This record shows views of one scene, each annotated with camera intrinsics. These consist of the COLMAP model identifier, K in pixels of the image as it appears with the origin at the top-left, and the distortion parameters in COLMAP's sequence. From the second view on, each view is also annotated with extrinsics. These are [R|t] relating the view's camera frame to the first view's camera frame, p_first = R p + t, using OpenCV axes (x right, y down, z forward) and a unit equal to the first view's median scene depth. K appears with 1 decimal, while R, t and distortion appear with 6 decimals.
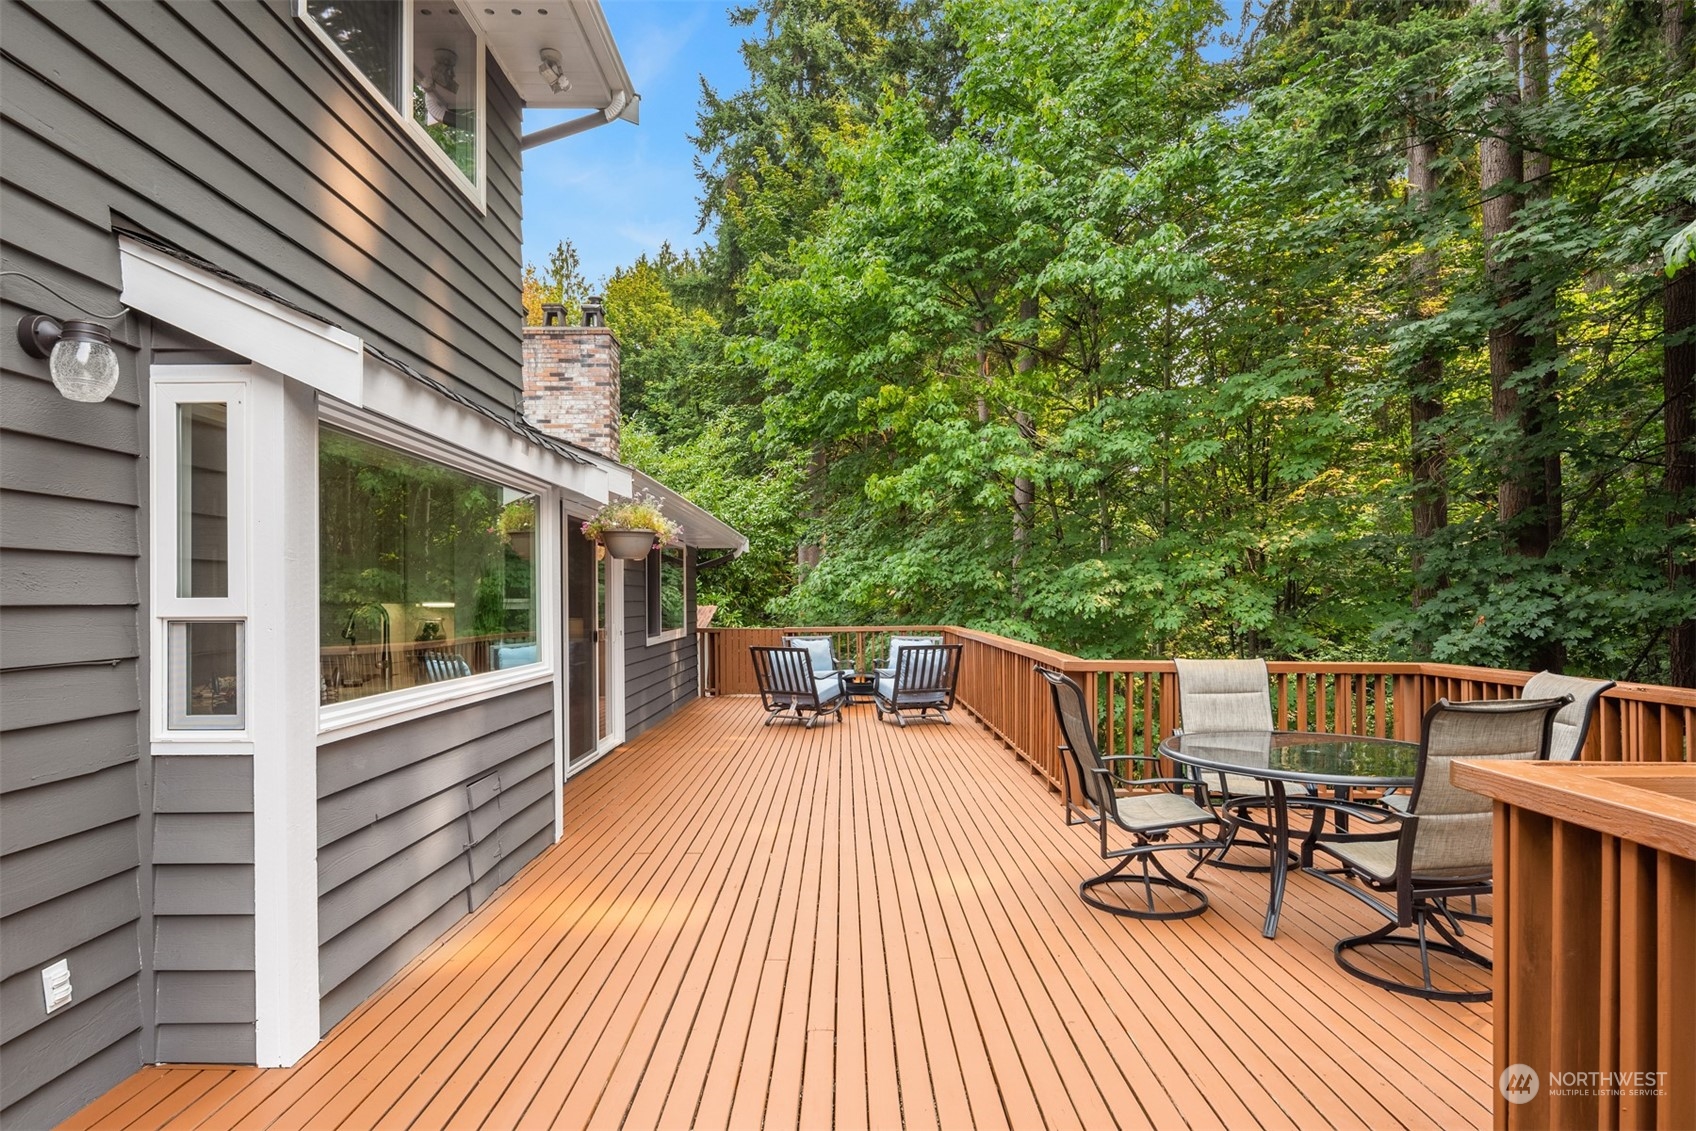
lens RADIAL K [[927.9, 0, 848.0], [0, 927.9, 565.5], [0, 0, 1]] dist [0.016579, -0.001537]
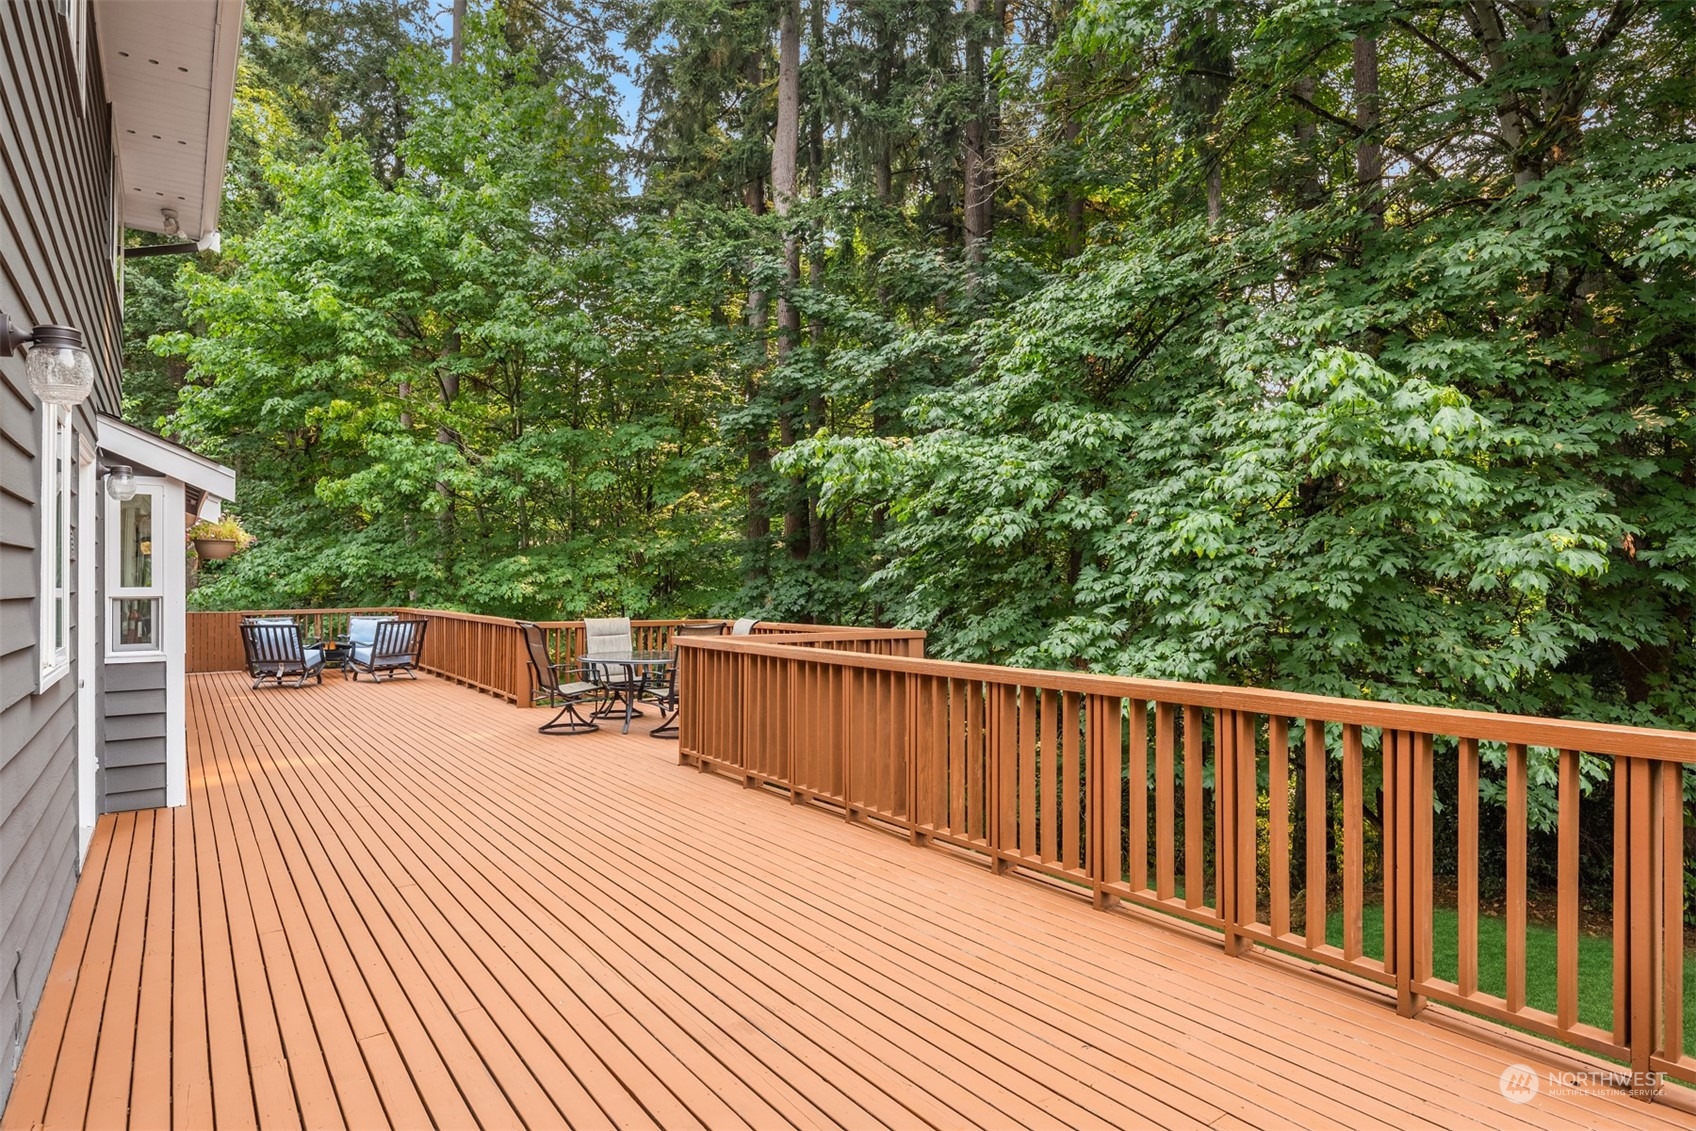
lens RADIAL K [[920.6, 0, 863.3], [0, 920.6, 574.9], [0, 0, 1]] dist [-0.000654, 0.000156]
pose [[0.802299, 0.009551, 0.596846, -0.116685], [-0.023255, 0.999613, 0.015264, -0.011321], [-0.596469, -0.026126, 0.802211, -0.315202]]
